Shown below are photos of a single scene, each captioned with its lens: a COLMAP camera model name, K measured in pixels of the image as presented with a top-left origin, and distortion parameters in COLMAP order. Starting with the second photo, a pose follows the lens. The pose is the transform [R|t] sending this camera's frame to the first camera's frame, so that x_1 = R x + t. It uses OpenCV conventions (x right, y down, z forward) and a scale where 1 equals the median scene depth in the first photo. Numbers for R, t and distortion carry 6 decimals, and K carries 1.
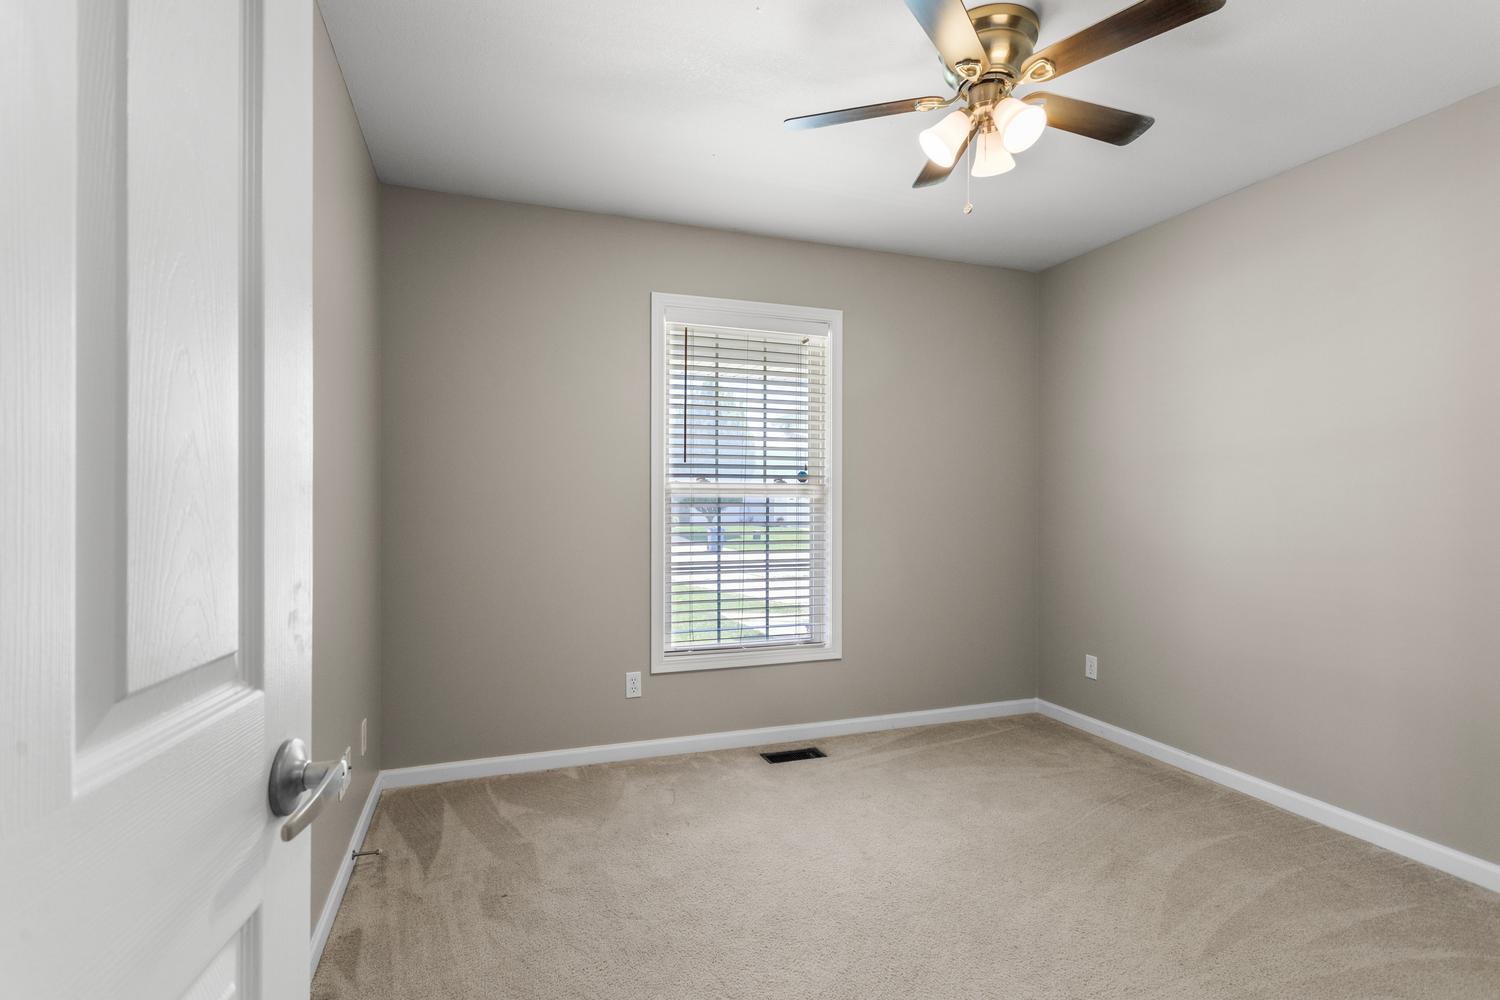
lens RADIAL K [[715.8, 0, 745.9], [0, 715.8, 493.2], [0, 0, 1]] dist [-0.000960, 0.000109]
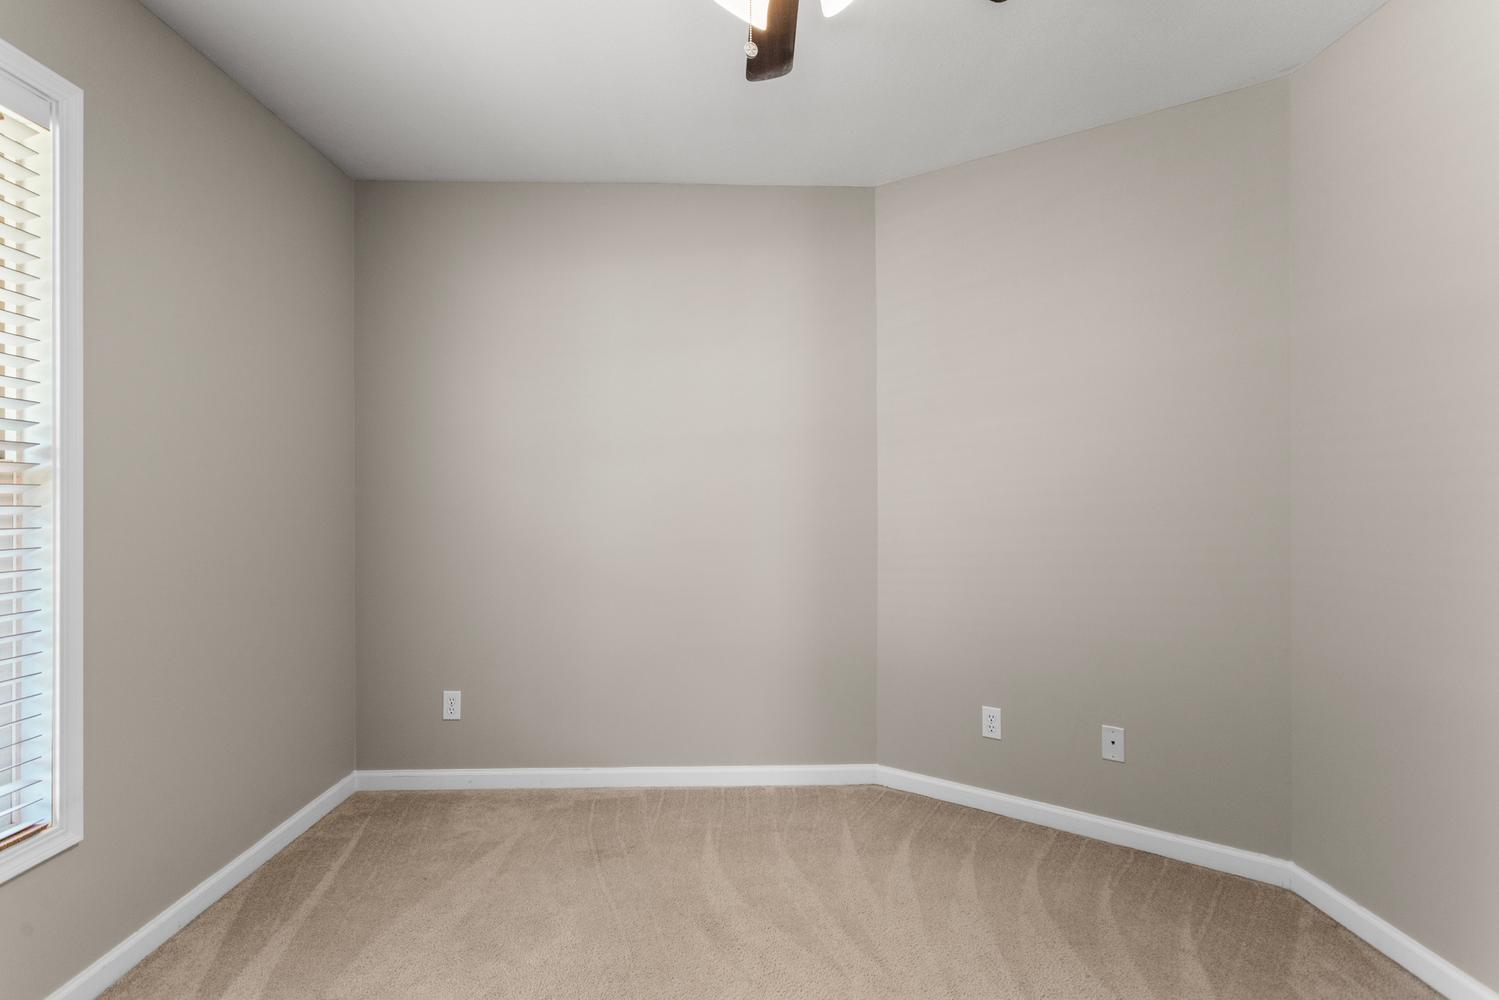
lens RADIAL K [[715.3, 0, 745.4], [0, 715.3, 493.2], [0, 0, 1]] dist [-0.000960, 0.000109]
pose [[0.310891, -0.004303, 0.950436, -0.194349], [-0.006281, 0.999959, 0.006582, -0.001053], [-0.950425, -0.008016, 0.310851, 0.506297]]
